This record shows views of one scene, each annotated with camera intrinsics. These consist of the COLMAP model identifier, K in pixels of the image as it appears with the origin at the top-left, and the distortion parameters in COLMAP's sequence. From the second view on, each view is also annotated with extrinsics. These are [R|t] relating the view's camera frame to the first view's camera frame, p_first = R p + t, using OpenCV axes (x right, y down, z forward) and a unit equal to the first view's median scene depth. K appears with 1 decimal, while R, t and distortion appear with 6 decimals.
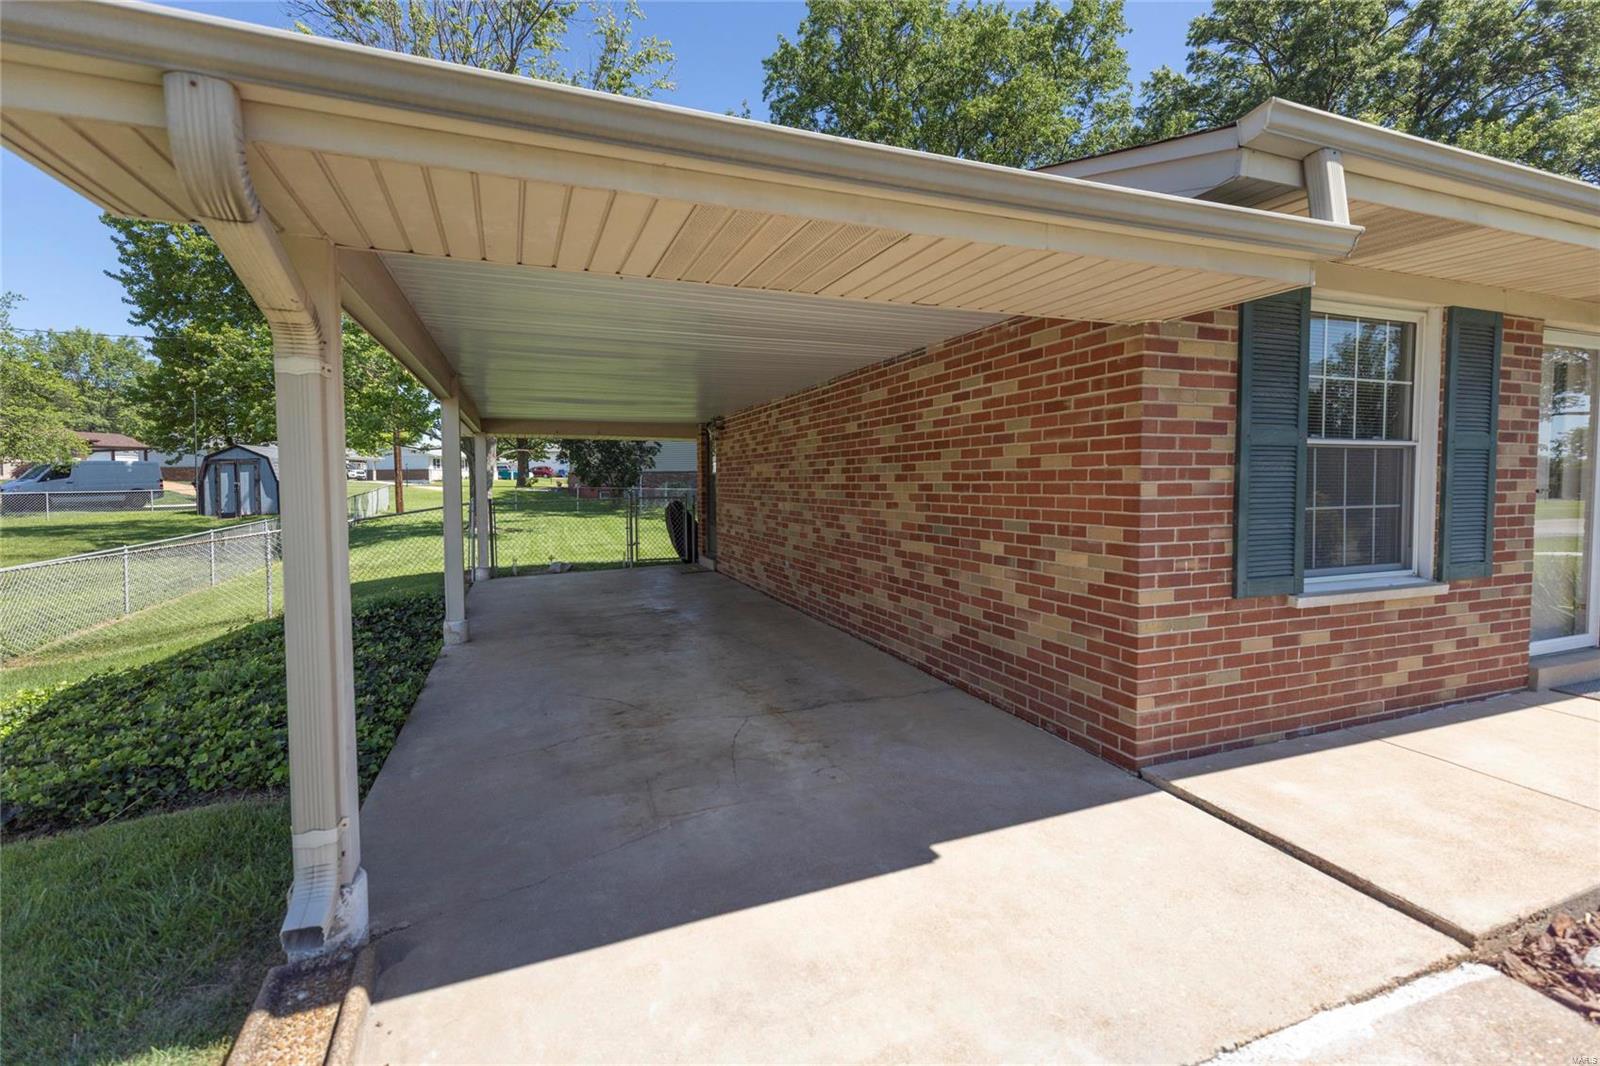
lens RADIAL K [[726.7, 0, 804.8], [0, 726.7, 523.5], [0, 0, 1]] dist [0.006468, 0.001404]
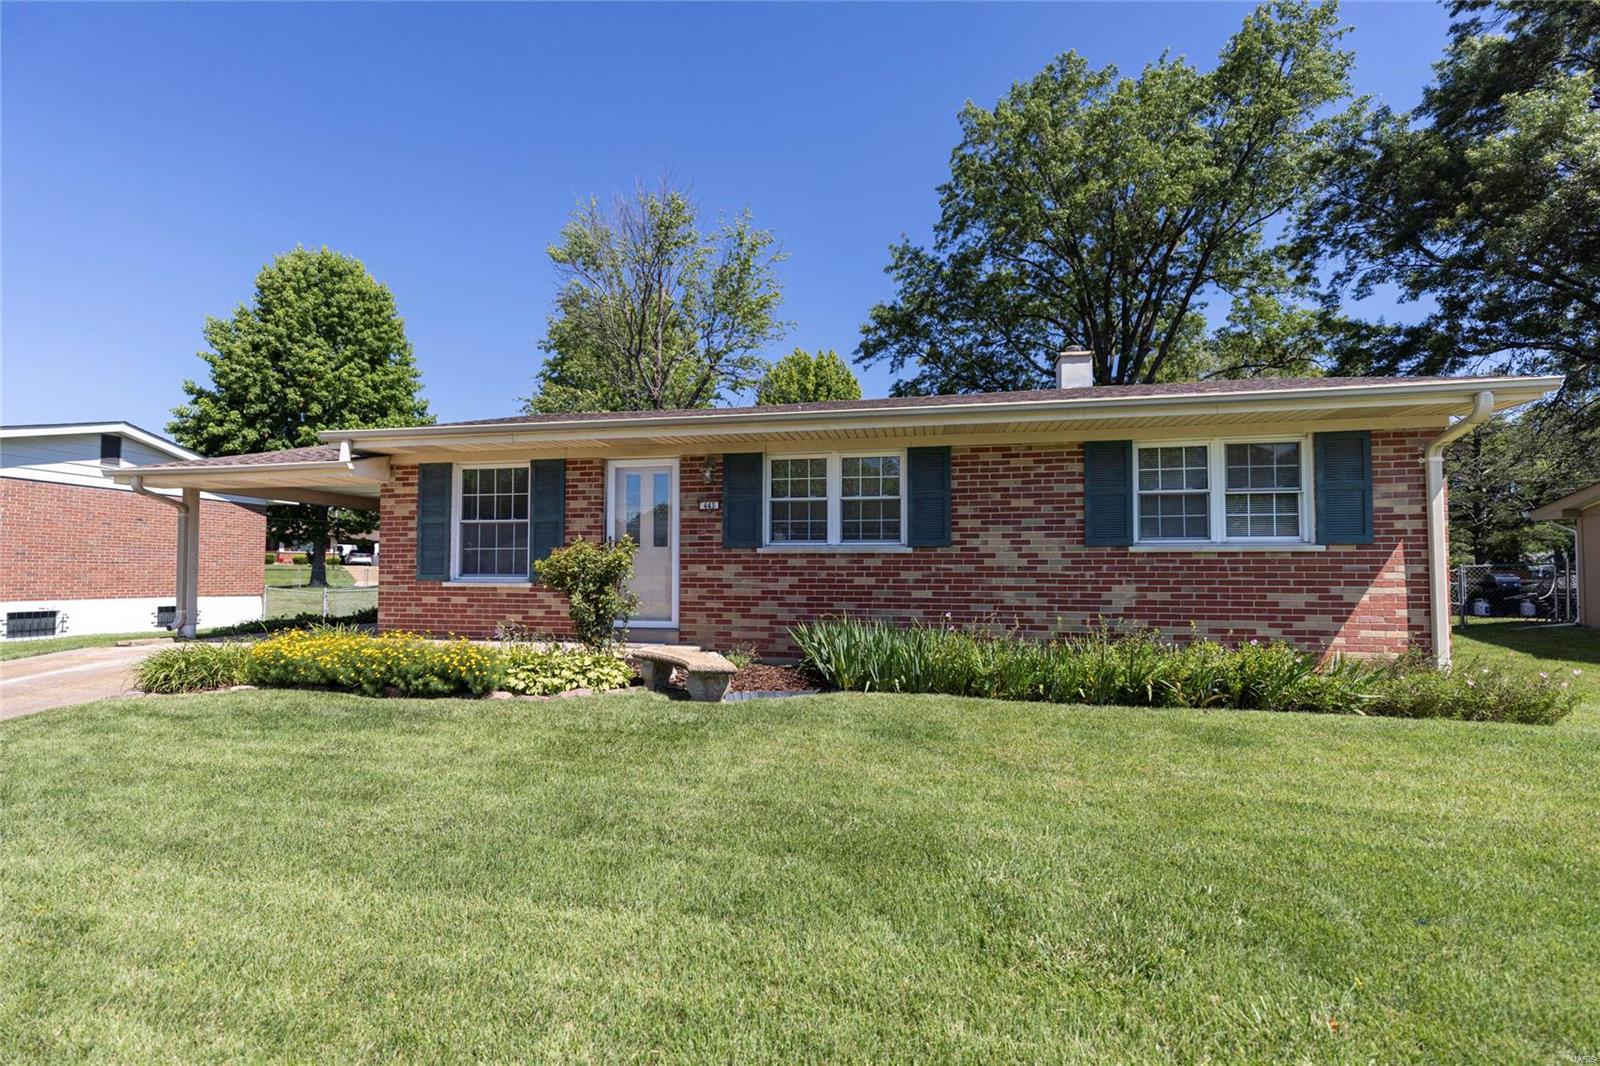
lens RADIAL K [[726.7, 0, 809.0], [0, 726.7, 538.1], [0, 0, 1]] dist [0.006468, 0.001404]
pose [[0.827888, -0.008053, -0.560835, 2.766863], [-0.031329, 0.997672, -0.060574, 0.053362], [0.560018, 0.067719, 0.825708, -0.351531]]
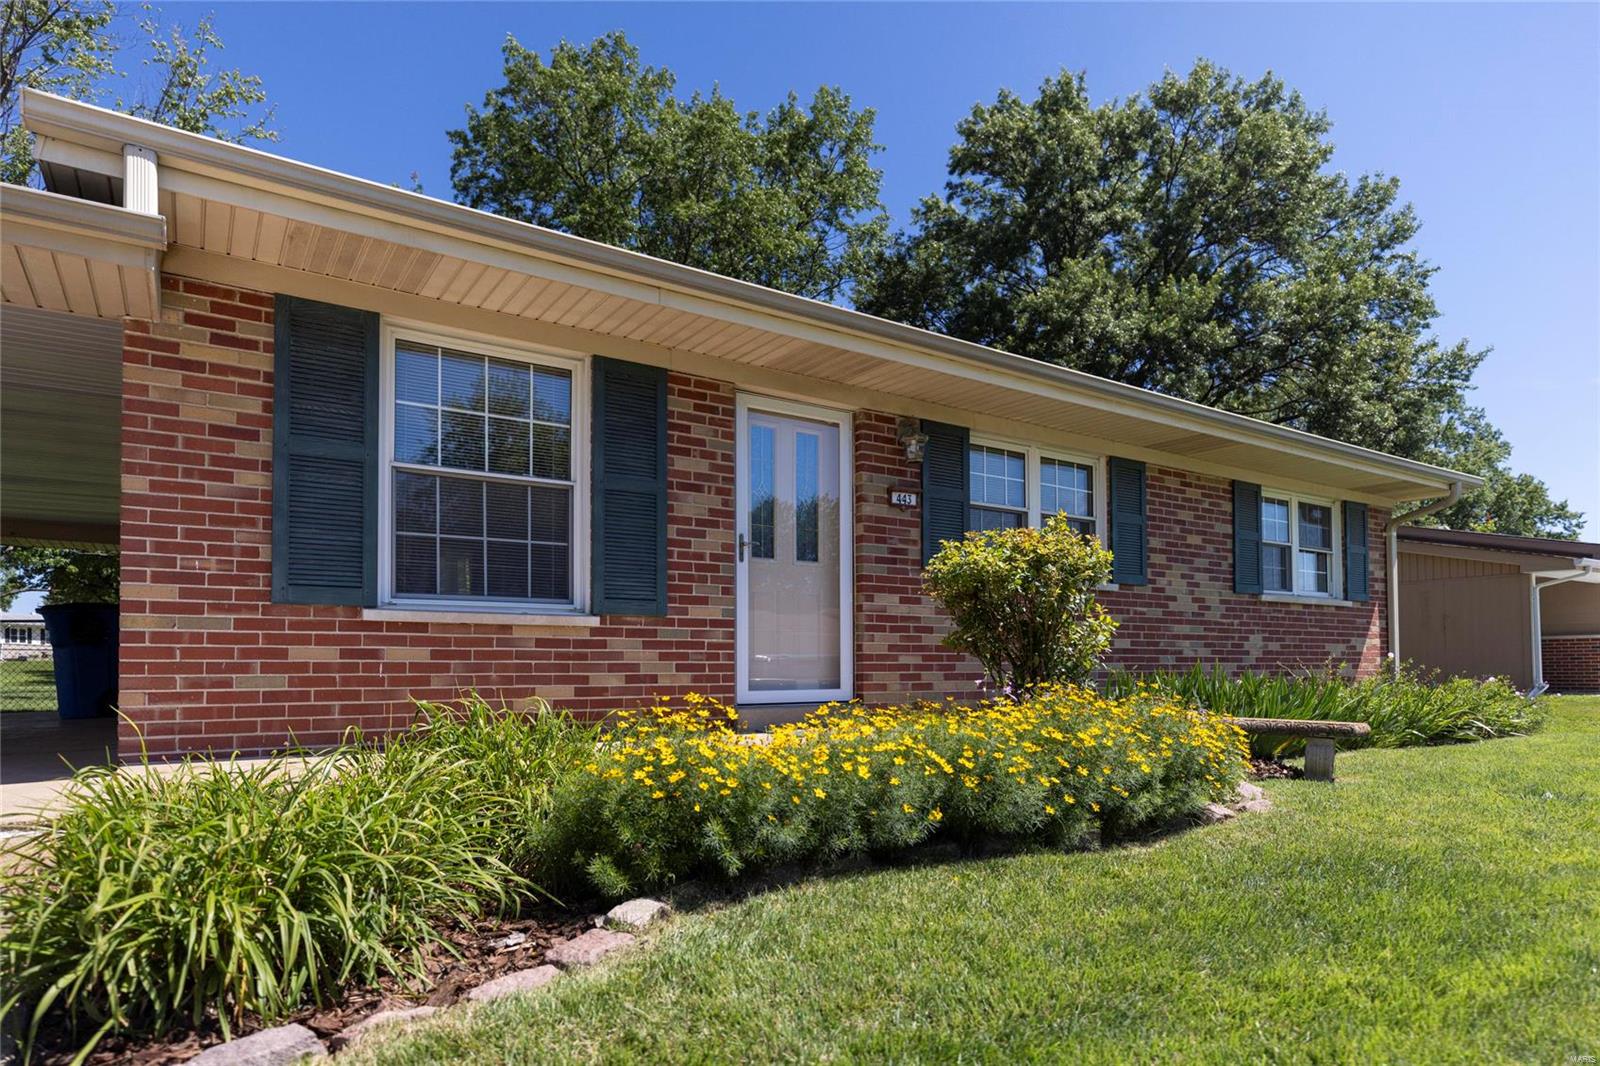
lens RADIAL K [[903.0, 0, 797.3], [0, 903.0, 658.0], [0, 0, 1]] dist [-0.000315, 0.005397]
pose [[0.980697, 0.004161, 0.195487, 0.889429], [0.008784, 0.997826, -0.065308, 0.223848], [-0.195334, 0.065765, 0.978529, -0.304202]]
